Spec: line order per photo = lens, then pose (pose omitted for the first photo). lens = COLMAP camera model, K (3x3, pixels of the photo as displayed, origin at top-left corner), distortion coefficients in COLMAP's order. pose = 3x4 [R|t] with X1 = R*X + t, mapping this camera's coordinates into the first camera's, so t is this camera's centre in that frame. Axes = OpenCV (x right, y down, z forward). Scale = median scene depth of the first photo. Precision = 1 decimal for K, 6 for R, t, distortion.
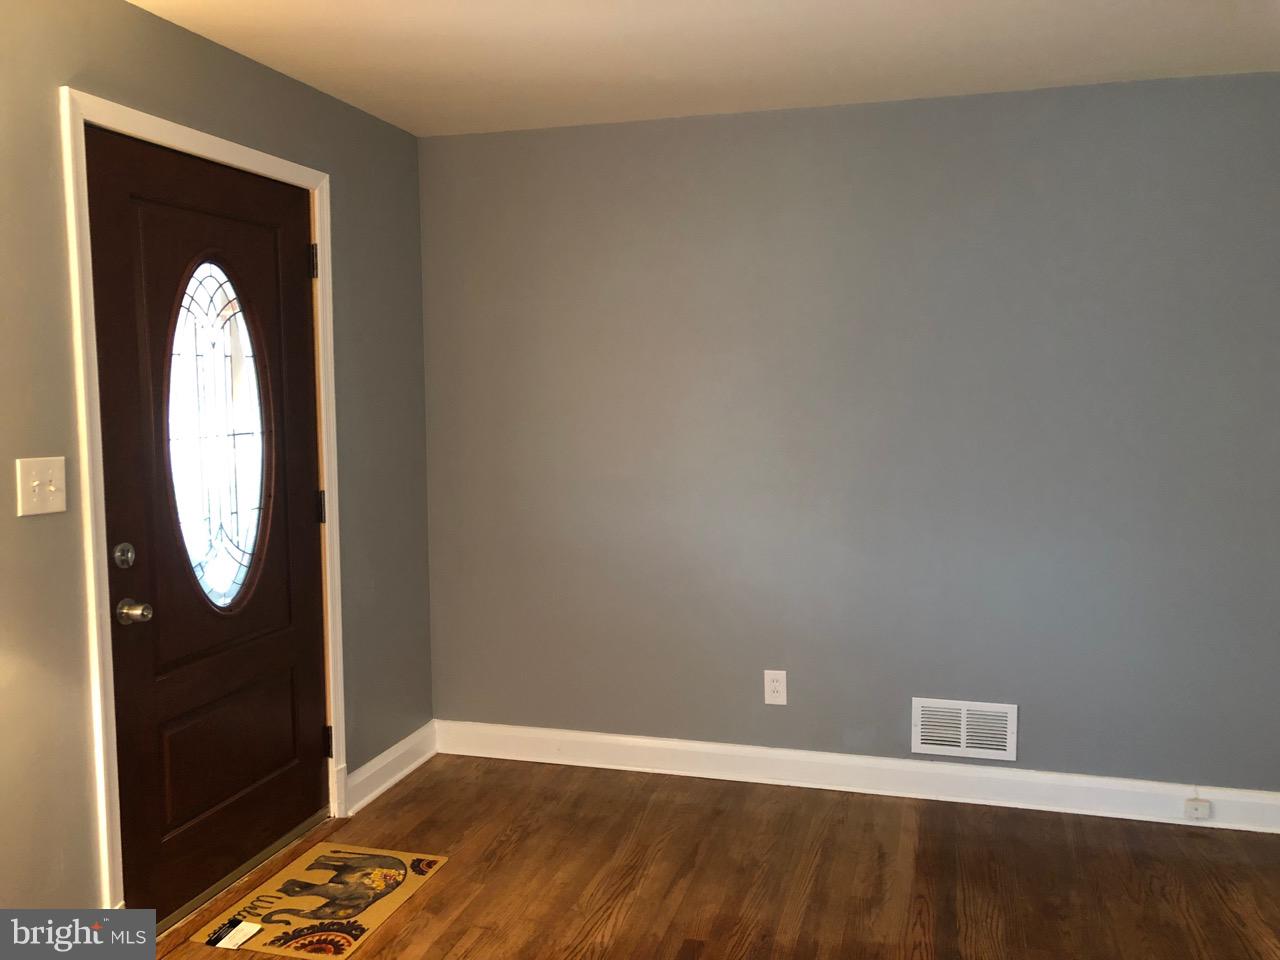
lens RADIAL K [[1037.1, 0, 631.1], [0, 1037.1, 480.8], [0, 0, 1]] dist [0.037858, -0.042251]
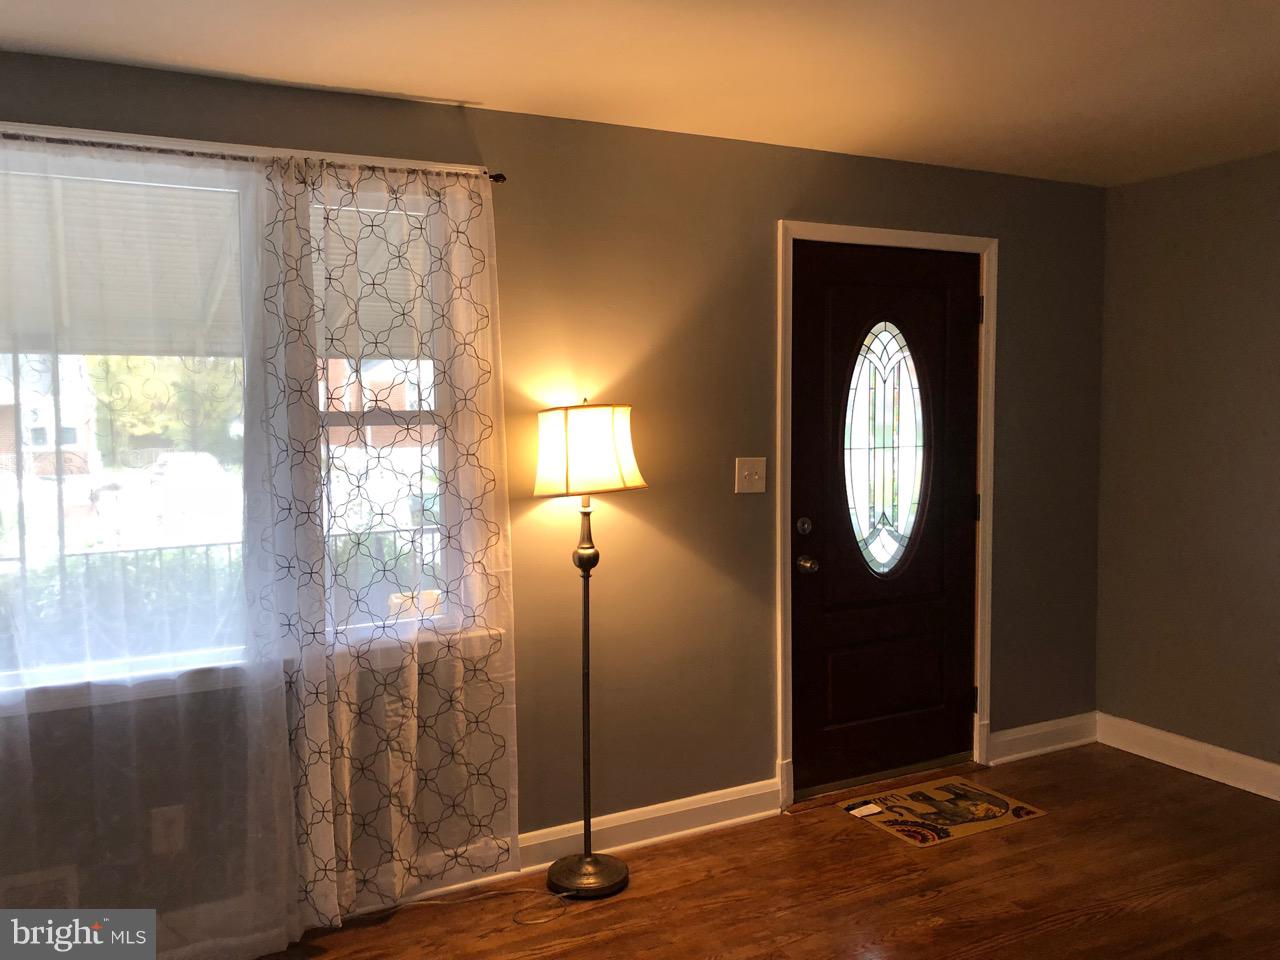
lens RADIAL K [[1037.1, 0, 645.8], [0, 1037.1, 480.9], [0, 0, 1]] dist [0.037858, -0.042251]
pose [[0.687065, 0.049514, -0.724907, 0.364045], [-0.061409, 0.998063, 0.009968, 0.005849], [0.723997, 0.037667, 0.688774, -0.153967]]
